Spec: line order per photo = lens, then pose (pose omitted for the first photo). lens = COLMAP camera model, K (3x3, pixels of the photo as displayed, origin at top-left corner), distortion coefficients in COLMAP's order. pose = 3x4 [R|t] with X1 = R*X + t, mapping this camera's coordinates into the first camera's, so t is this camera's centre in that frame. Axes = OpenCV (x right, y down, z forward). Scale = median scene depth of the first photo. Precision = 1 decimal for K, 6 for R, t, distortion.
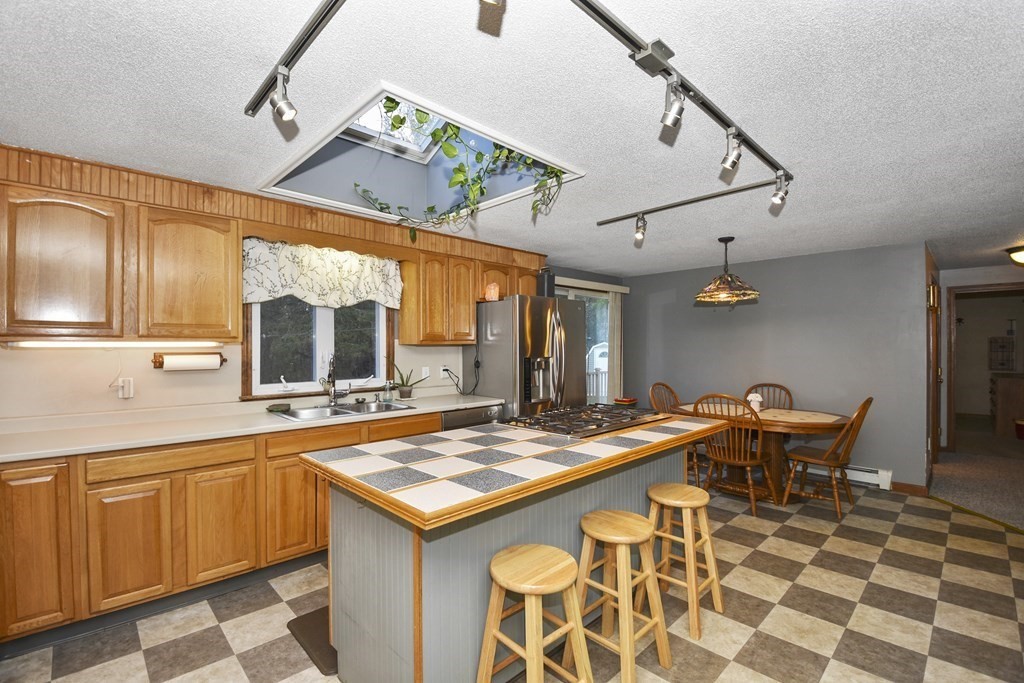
lens RADIAL K [[460.1, 0, 533.2], [0, 460.1, 349.0], [0, 0, 1]] dist [-0.003644, -0.000650]
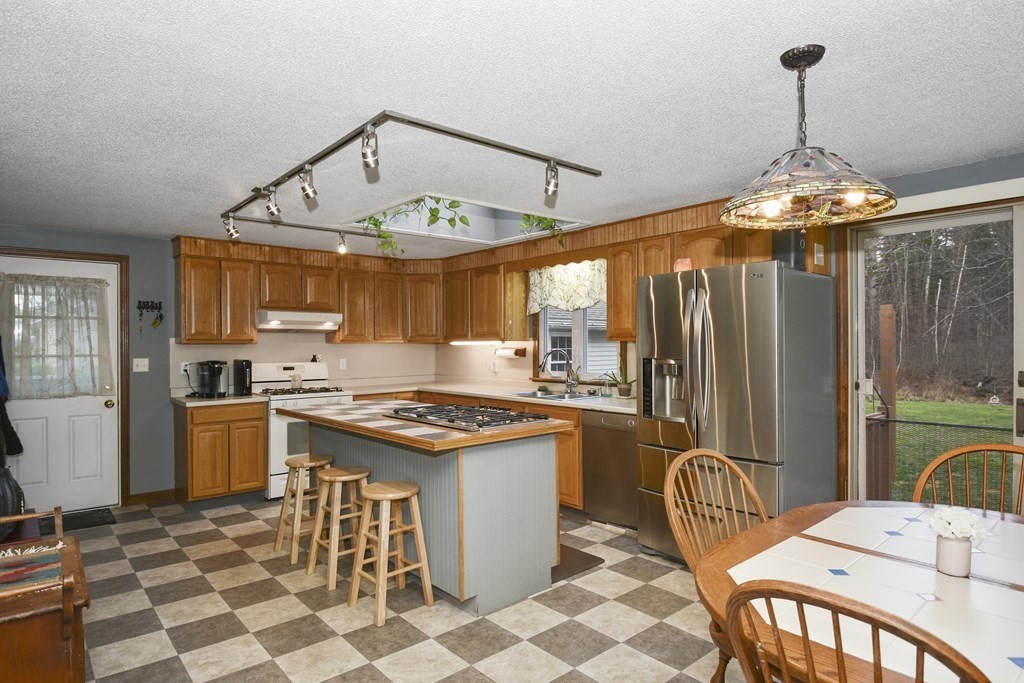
lens RADIAL K [[569.8, 0, 512.0], [0, 569.8, 341.5], [0, 0, 1]] dist [0.002910, 0.000546]
pose [[-0.081472, -0.000882, -0.996675, 1.163087], [0.004143, 0.999991, -0.001224, -0.010669], [0.996667, -0.004228, -0.081467, 1.053220]]
